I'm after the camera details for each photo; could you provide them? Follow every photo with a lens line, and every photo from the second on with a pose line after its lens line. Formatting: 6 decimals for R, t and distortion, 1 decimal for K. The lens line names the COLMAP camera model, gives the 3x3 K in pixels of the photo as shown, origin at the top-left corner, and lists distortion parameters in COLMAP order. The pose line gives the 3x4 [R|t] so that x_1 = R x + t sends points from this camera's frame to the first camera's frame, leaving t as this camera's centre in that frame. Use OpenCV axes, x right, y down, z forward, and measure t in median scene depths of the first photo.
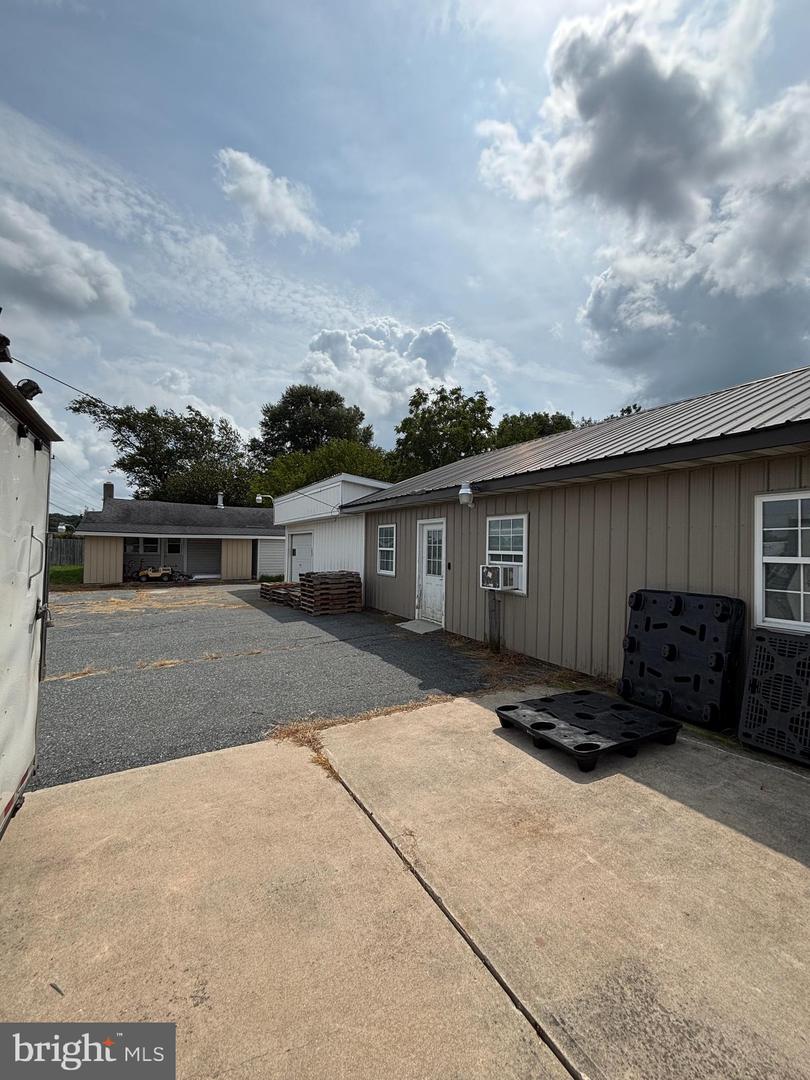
lens RADIAL K [[436.9, 0, 403.6], [0, 436.9, 550.8], [0, 0, 1]] dist [0.001239, -0.000317]
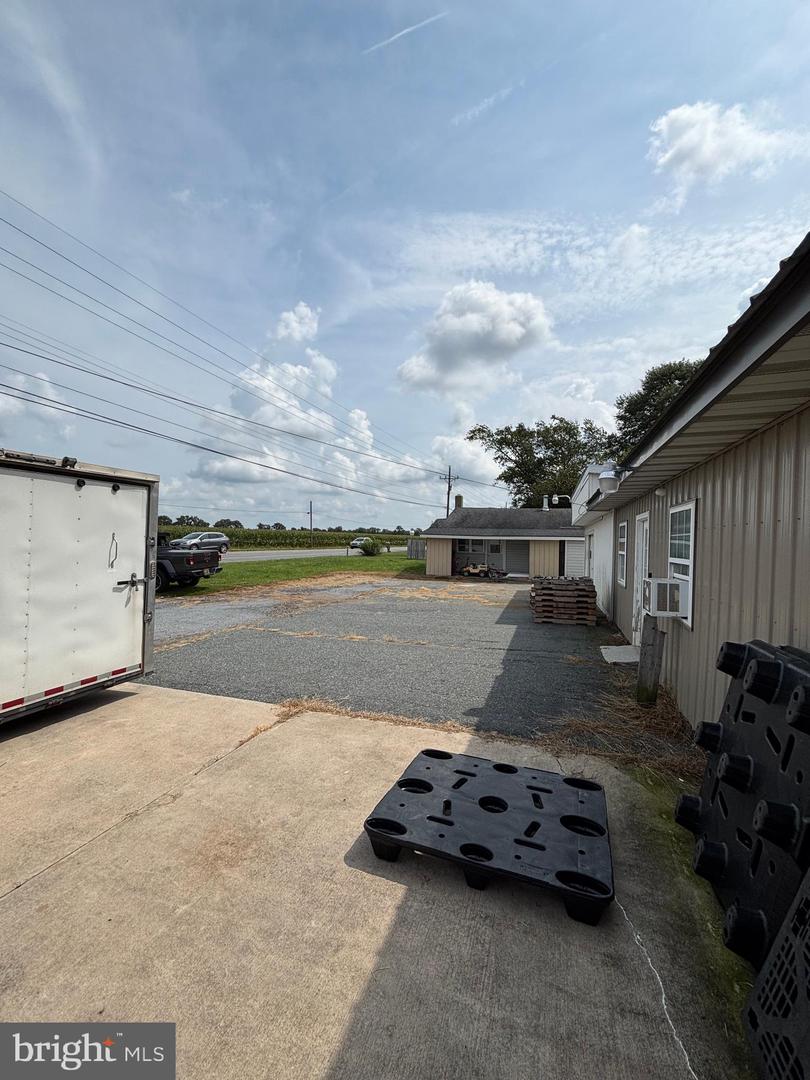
lens RADIAL K [[436.9, 0, 404.6], [0, 436.9, 555.1], [0, 0, 1]] dist [0.001239, -0.000317]
pose [[0.658567, 0.025254, -0.752098, 0.702900], [-0.021771, 0.999658, 0.014503, -0.006525], [0.752207, 0.006823, 0.658892, 0.395059]]
